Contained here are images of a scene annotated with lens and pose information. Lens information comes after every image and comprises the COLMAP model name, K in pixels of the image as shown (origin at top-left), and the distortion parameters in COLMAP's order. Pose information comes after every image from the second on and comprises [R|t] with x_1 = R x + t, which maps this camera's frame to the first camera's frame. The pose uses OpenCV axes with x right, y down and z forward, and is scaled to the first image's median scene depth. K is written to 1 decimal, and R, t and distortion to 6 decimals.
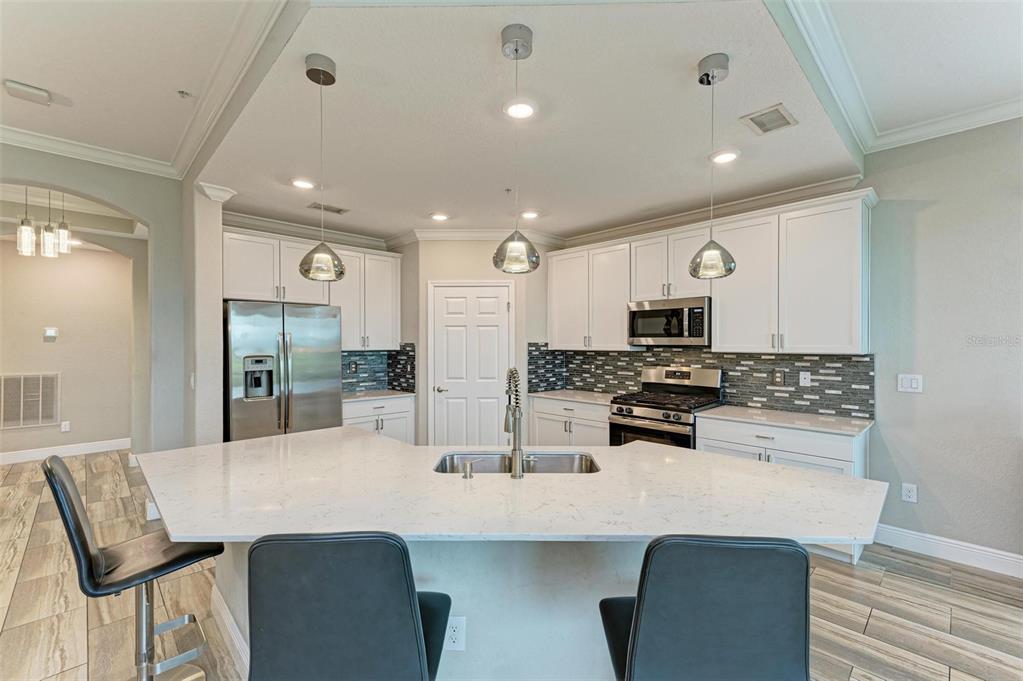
lens RADIAL K [[434.2, 0, 513.2], [0, 434.2, 342.7], [0, 0, 1]] dist [-0.000759, -0.000145]
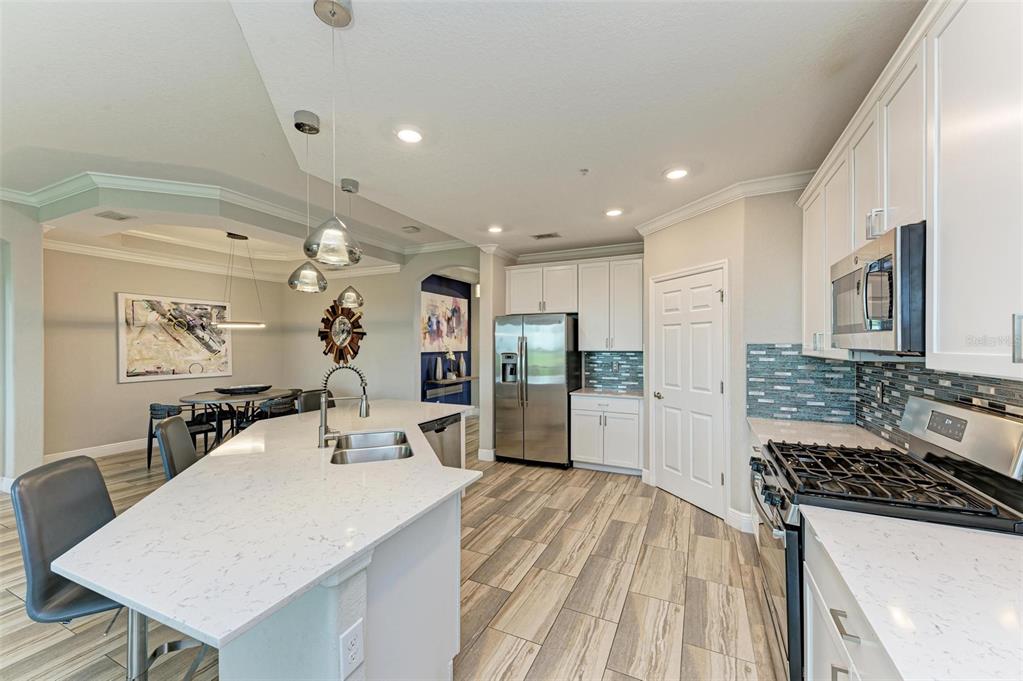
lens RADIAL K [[401.4, 0, 513.8], [0, 401.4, 342.6], [0, 0, 1]] dist [0.001962, 0.000021]
pose [[0.343844, -0.002992, -0.939022, 0.627364], [0.000562, 0.999995, -0.002981, -0.000635], [0.939027, 0.000497, 0.343844, 0.523944]]
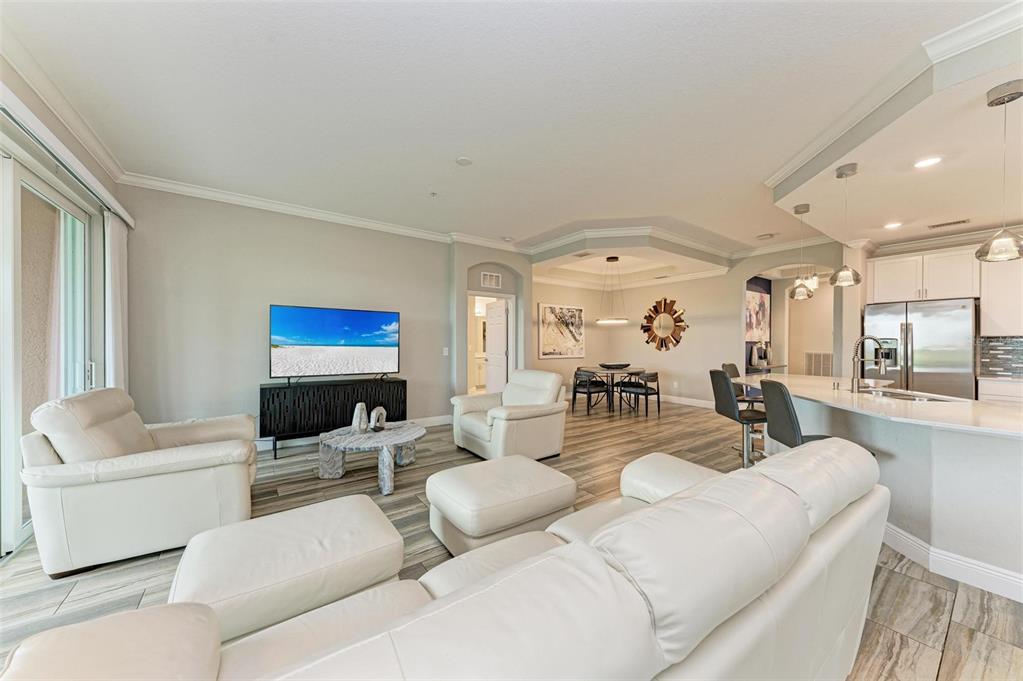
lens RADIAL K [[355.8, 0, 504.7], [0, 355.8, 344.2], [0, 0, 1]] dist [-0.000835, 0.000013]
pose [[-0.167020, 0.004914, -0.985941, 0.835840], [0.000066, 0.999988, 0.004973, 0.040589], [0.985954, 0.000766, -0.167018, -0.113233]]
